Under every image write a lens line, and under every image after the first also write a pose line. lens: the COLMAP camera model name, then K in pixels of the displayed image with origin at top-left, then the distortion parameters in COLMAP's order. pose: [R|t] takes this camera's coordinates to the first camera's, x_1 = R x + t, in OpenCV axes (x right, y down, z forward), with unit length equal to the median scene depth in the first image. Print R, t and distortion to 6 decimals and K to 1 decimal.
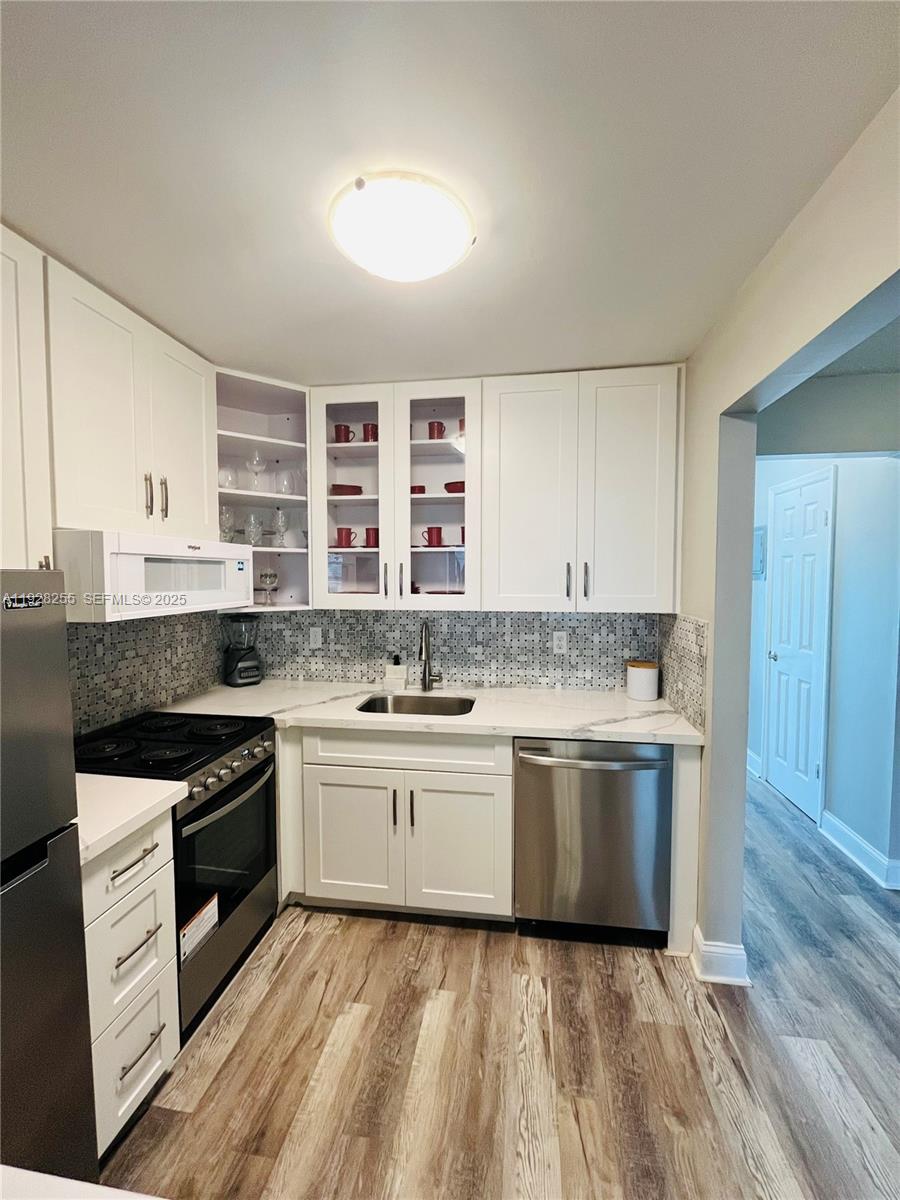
lens RADIAL K [[489.6, 0, 451.8], [0, 489.6, 597.7], [0, 0, 1]] dist [0.000599, -0.000165]
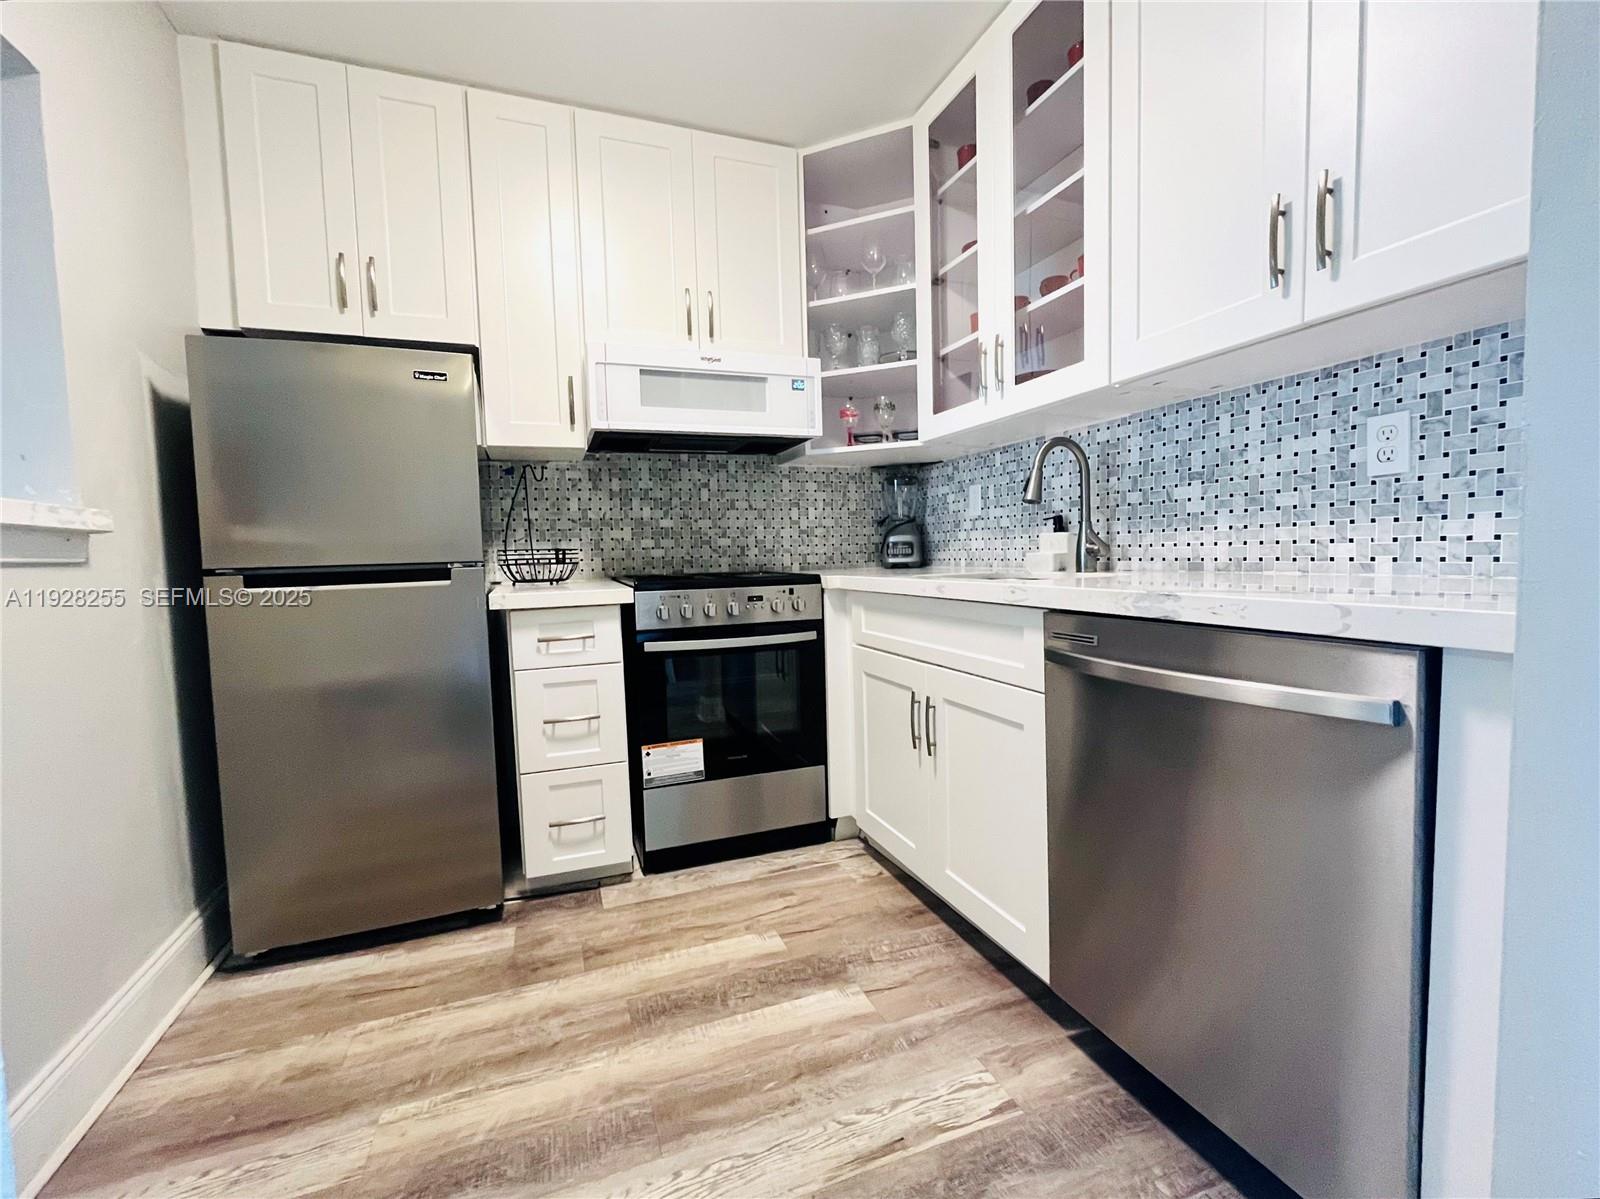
lens RADIAL K [[689.1, 0, 800.3], [0, 689.1, 596.0], [0, 0, 1]] dist [-0.001426, -0.000332]
pose [[0.488092, 0.042084, -0.871777, 0.515242], [-0.014051, 0.999086, 0.040362, 0.212998], [0.872679, -0.007451, 0.488238, 0.401862]]
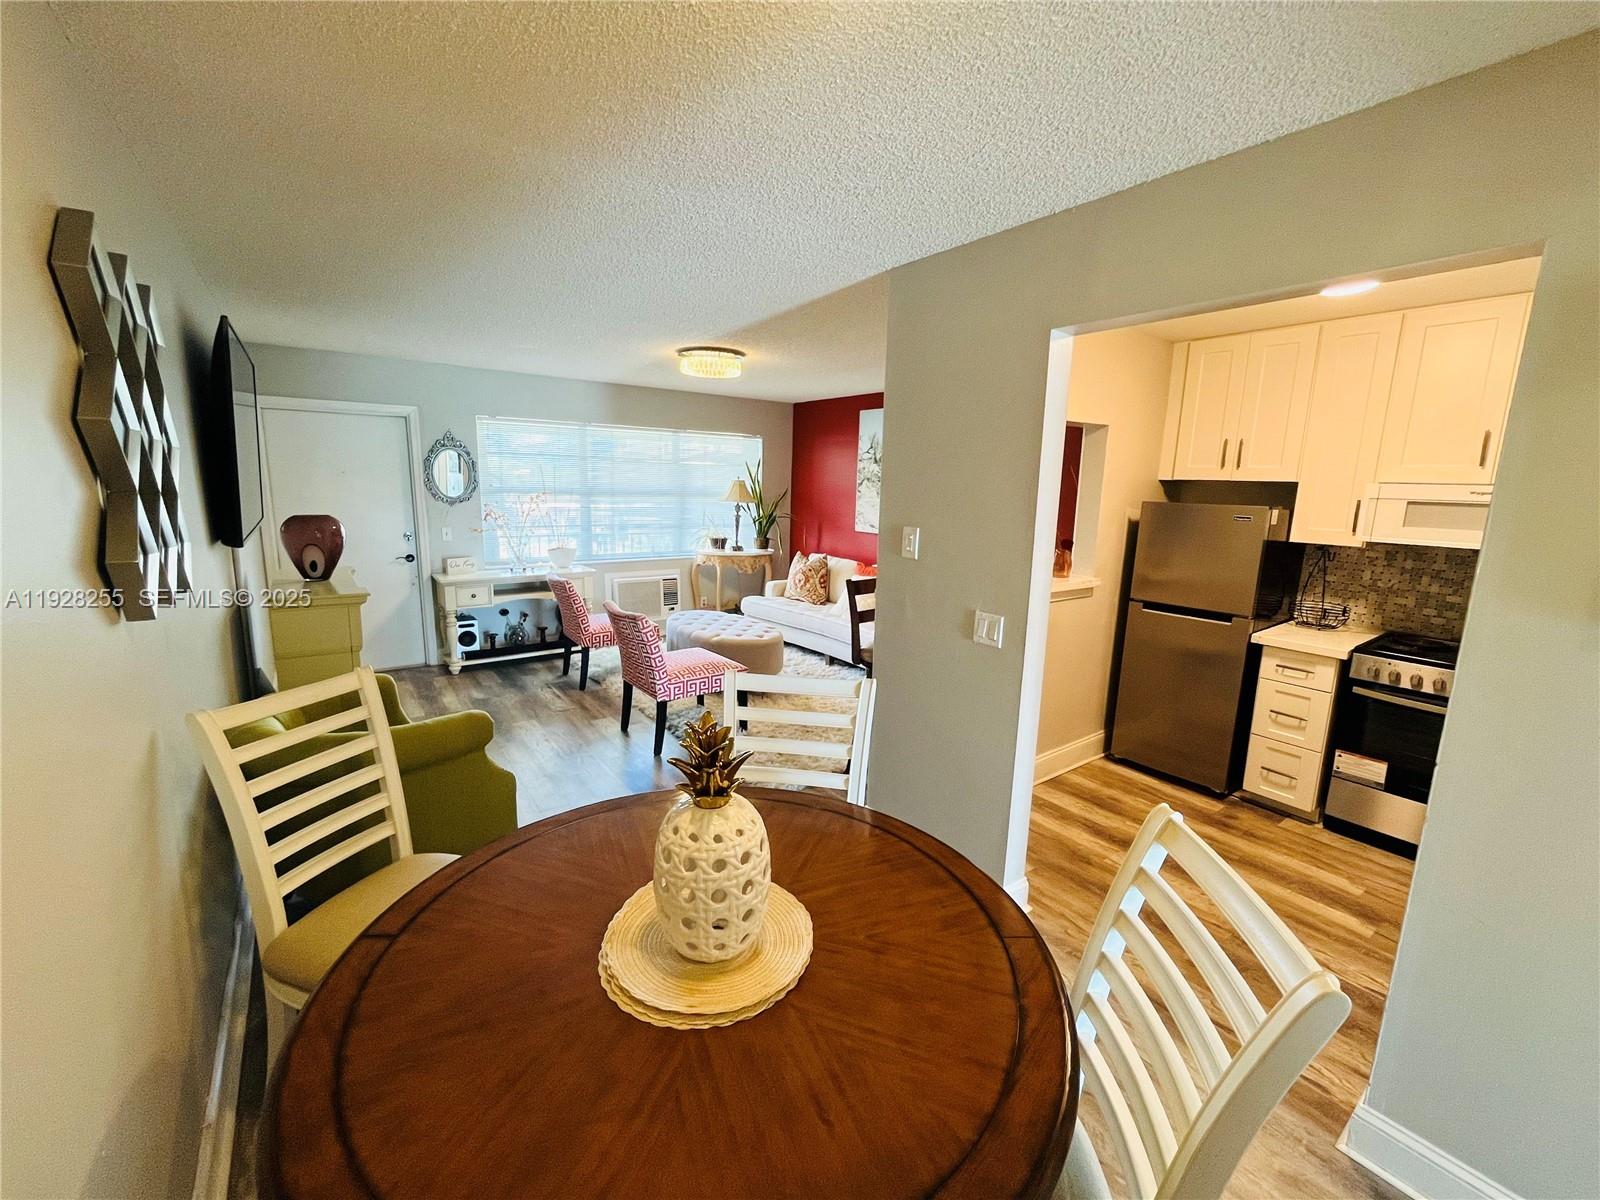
lens RADIAL K [[652.7, 0, 800.0], [0, 652.7, 600.0], [0, 0, 1]] dist [0.000599, -0.000165]
pose [[-0.706057, 0.107456, -0.699955, 1.313212], [-0.059754, 0.975855, 0.210086, -0.064062], [0.705629, 0.190158, -0.682589, 0.741523]]
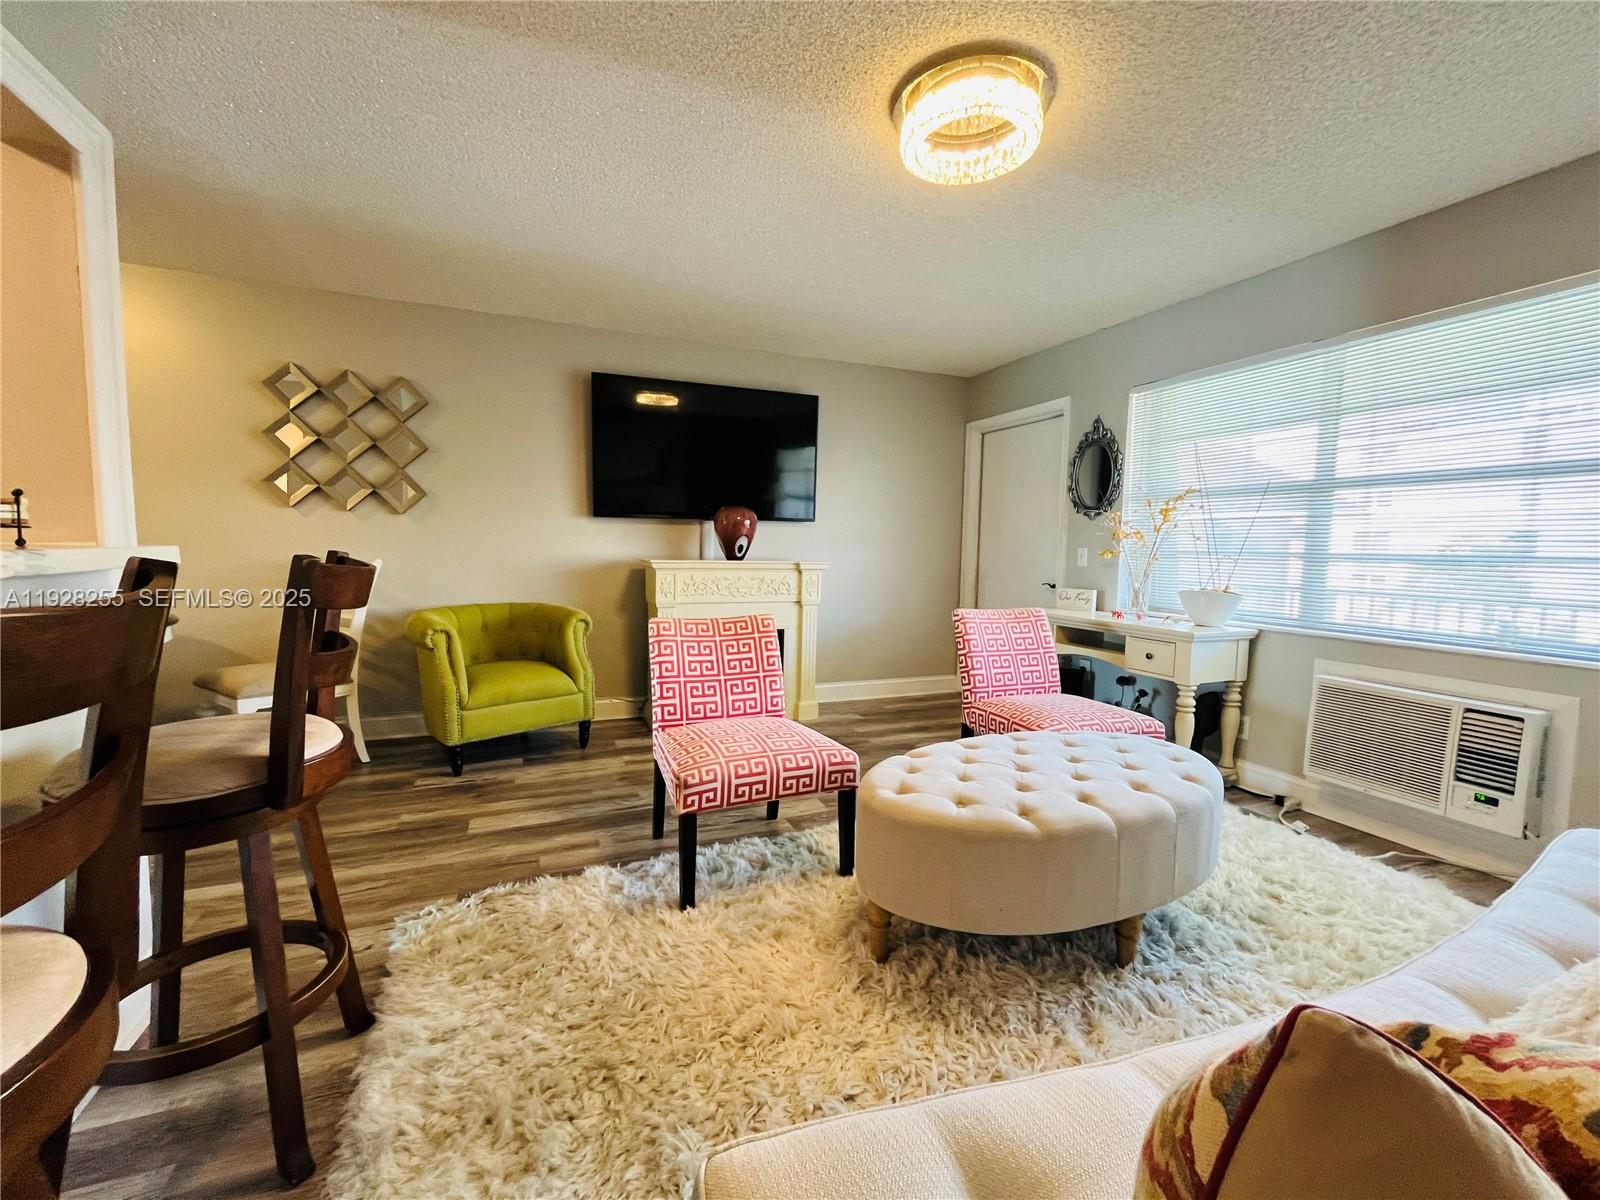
lens RADIAL K [[652.7, 0, 800.0], [0, 652.7, 600.0], [0, 0, 1]] dist [0.000599, -0.000165]
pose [[-0.514108, -0.083012, 0.853699, -0.577306], [0.022649, 0.993645, 0.110260, 0.174722], [-0.857426, 0.076020, -0.508961, -0.226191]]
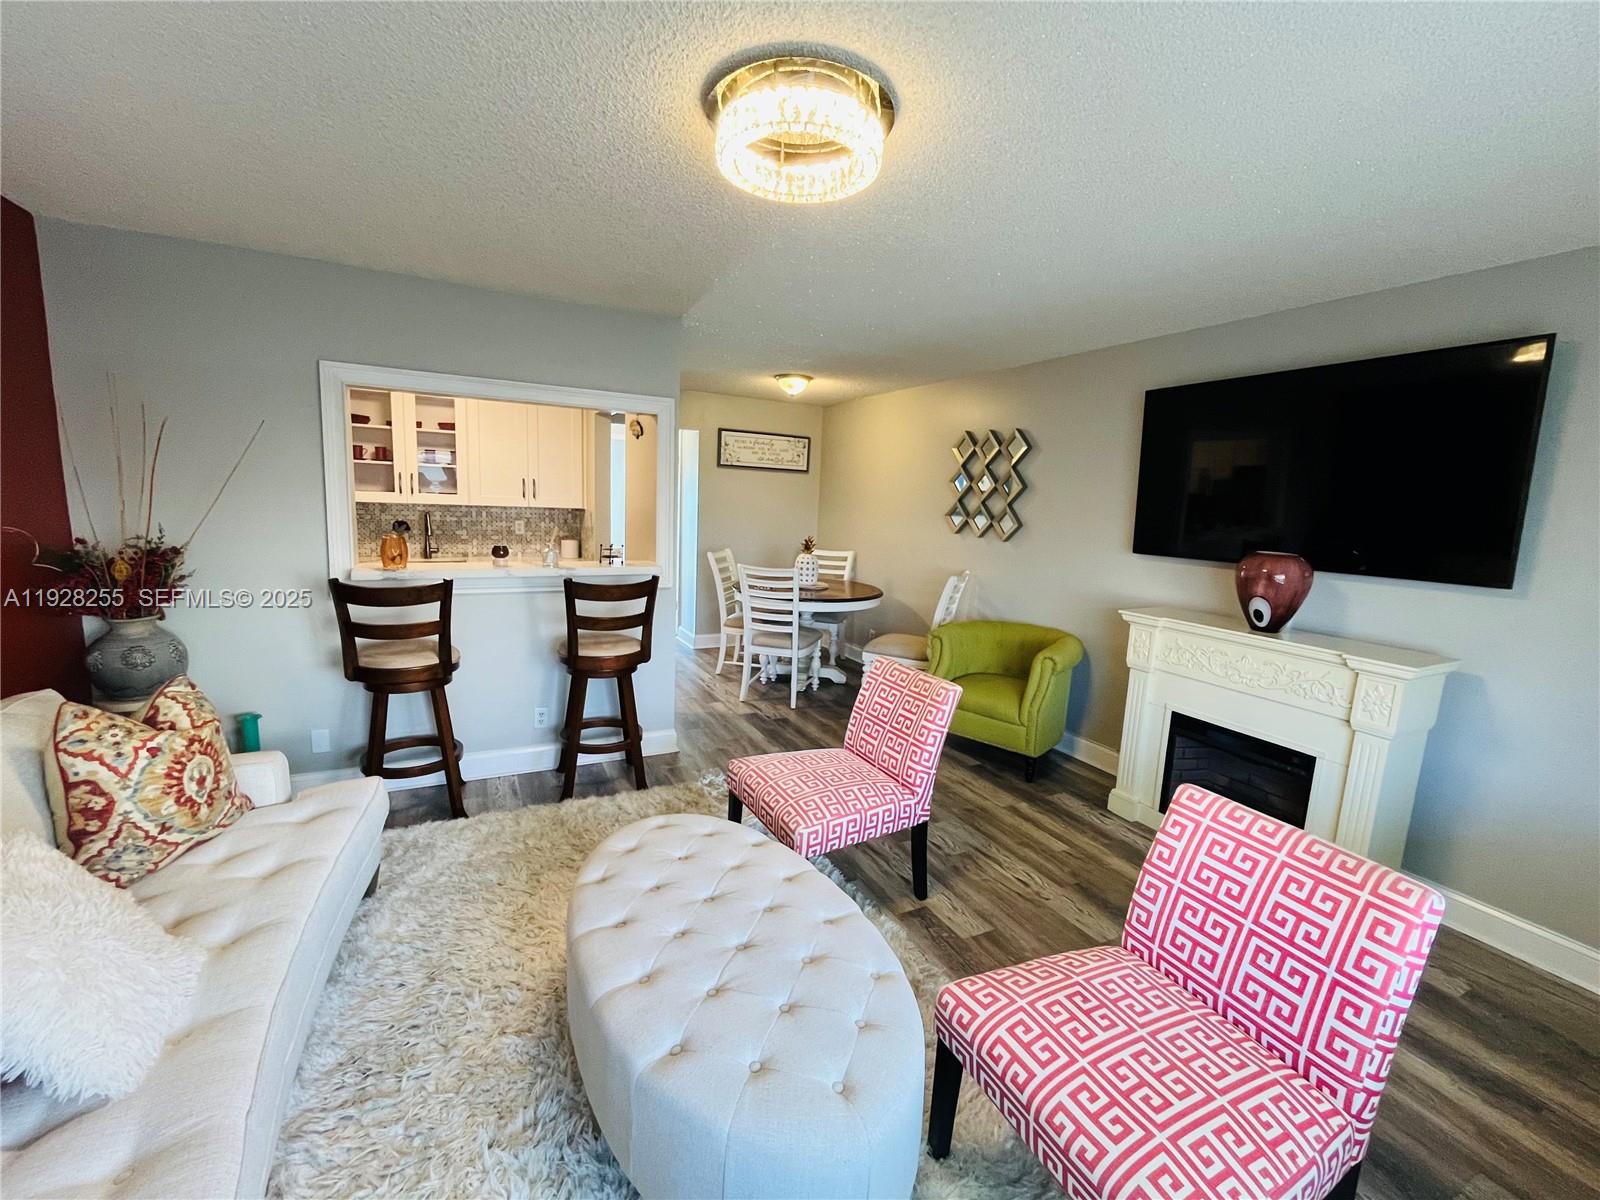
lens RADIAL K [[666.7, 0, 797.9], [0, 666.7, 601.7], [0, 0, 1]] dist [-0.000953, 0.000074]
pose [[0.812957, -0.056709, 0.579556, -0.362340], [-0.014462, 0.992974, 0.117447, 0.071249], [-0.582144, -0.103861, 0.806425, -1.505502]]
